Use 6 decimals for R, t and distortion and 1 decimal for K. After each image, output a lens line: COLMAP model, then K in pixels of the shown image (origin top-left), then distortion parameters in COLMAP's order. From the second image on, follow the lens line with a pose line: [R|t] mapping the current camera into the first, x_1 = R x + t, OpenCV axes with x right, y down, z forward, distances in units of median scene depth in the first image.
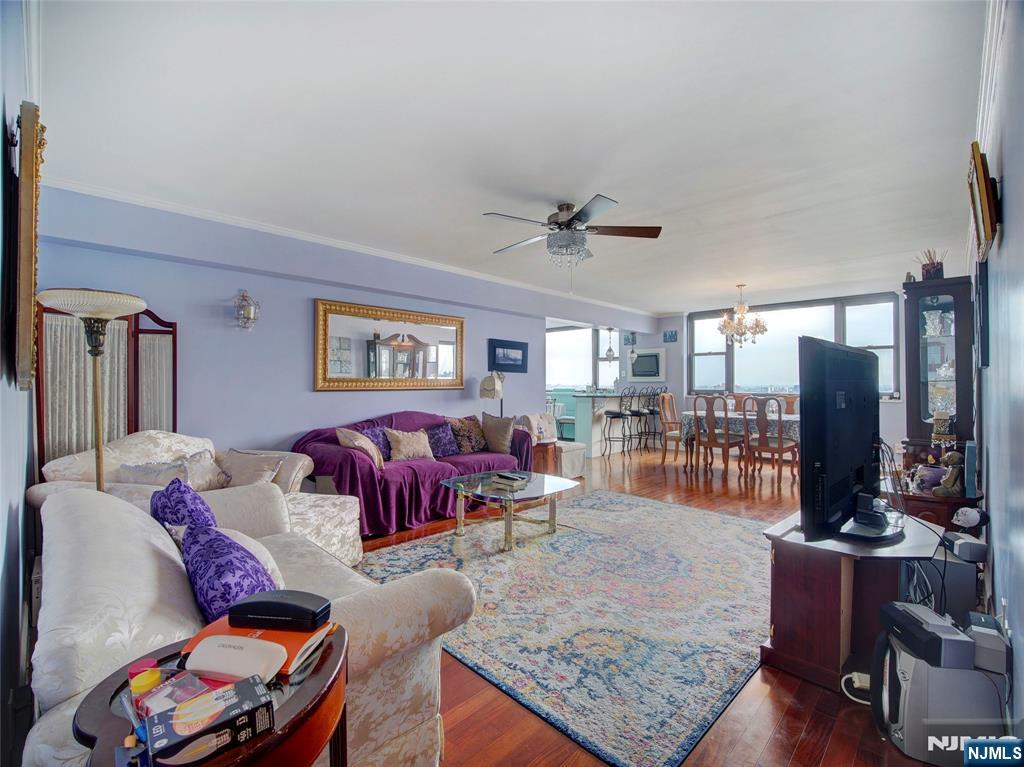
lens RADIAL K [[465.0, 0, 513.8], [0, 465.0, 381.2], [0, 0, 1]] dist [-0.015782, -0.001102]
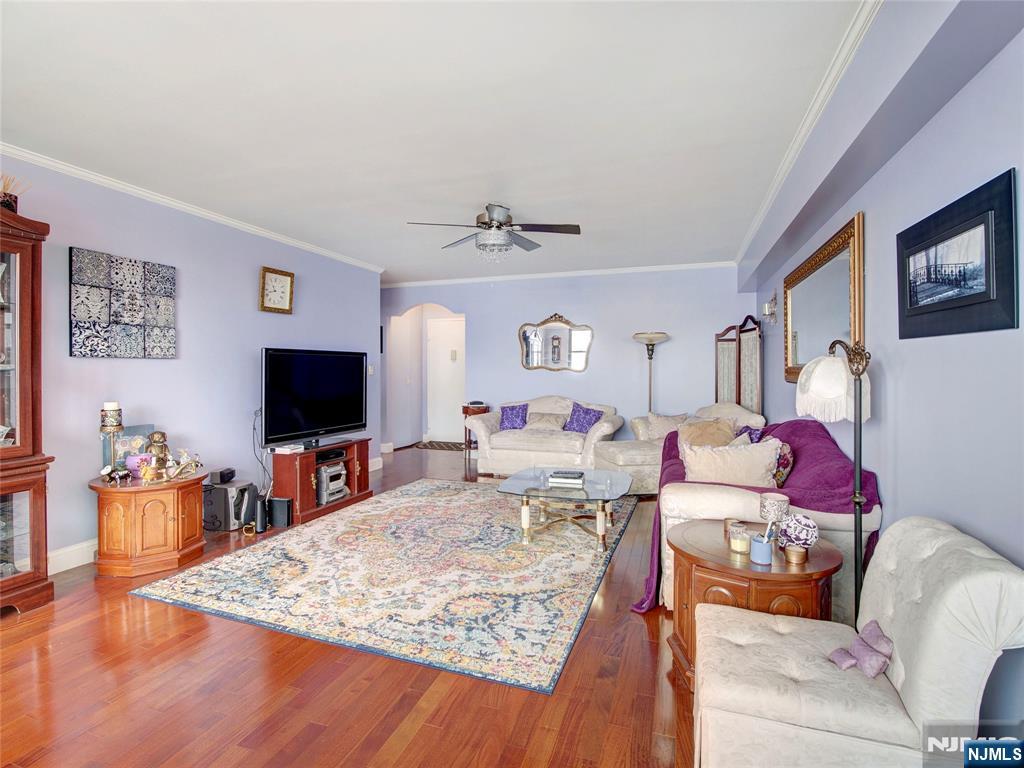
lens RADIAL K [[501.3, 0, 511.1], [0, 501.3, 370.3], [0, 0, 1]] dist [-0.004126, -0.000906]
pose [[-0.905494, -0.000180, -0.424358, 0.308999], [-0.000429, 1.000000, 0.000490, 0.000290], [0.424358, 0.000625, -0.905494, 1.117907]]
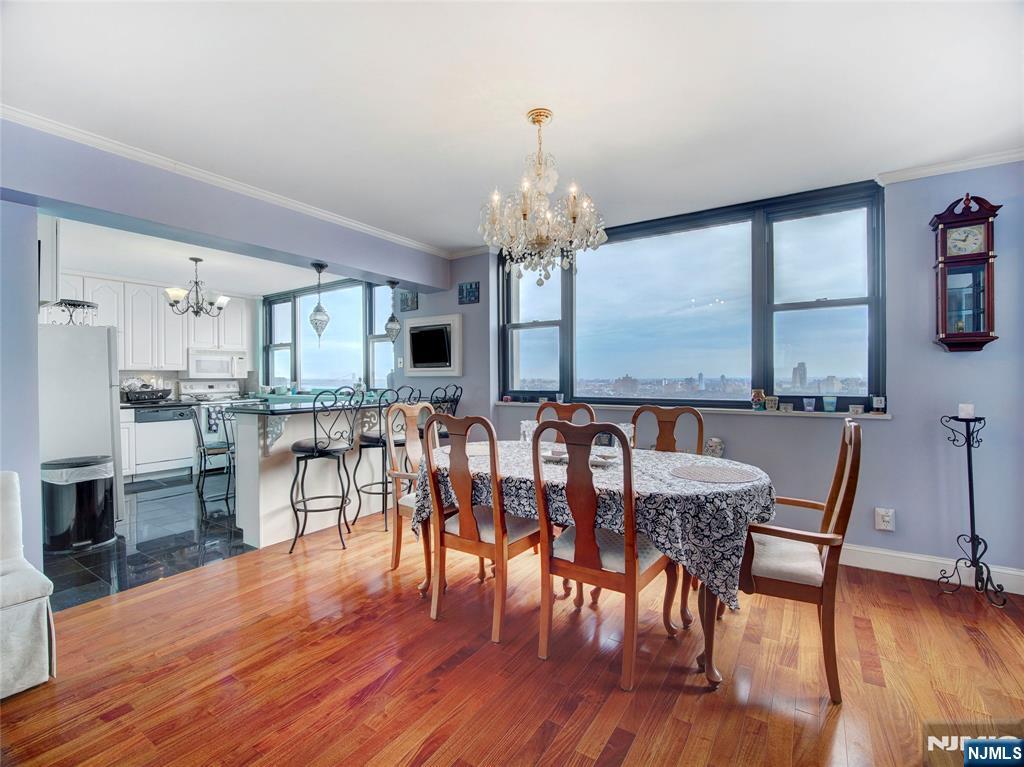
lens RADIAL K [[465.0, 0, 513.8], [0, 465.0, 381.2], [0, 0, 1]] dist [-0.015782, -0.001102]
pose [[0.981621, -0.007564, 0.190692, 0.387248], [0.005309, 0.999910, 0.012336, 0.000646], [-0.190768, -0.011097, 0.981572, 0.621615]]
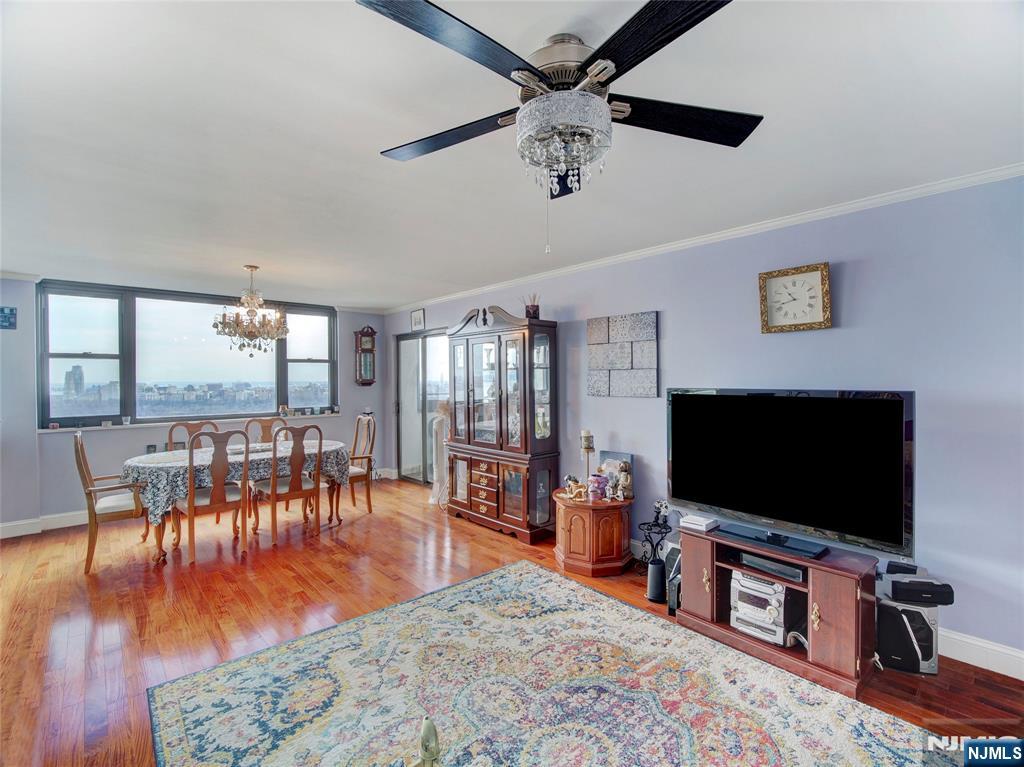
lens RADIAL K [[465.0, 0, 513.8], [0, 465.0, 381.2], [0, 0, 1]] dist [-0.015782, -0.001102]
pose [[0.060191, -0.007540, 0.998158, -0.171355], [0.002336, 0.999970, 0.007413, -0.038624], [-0.998184, 0.001885, 0.060207, 0.551647]]
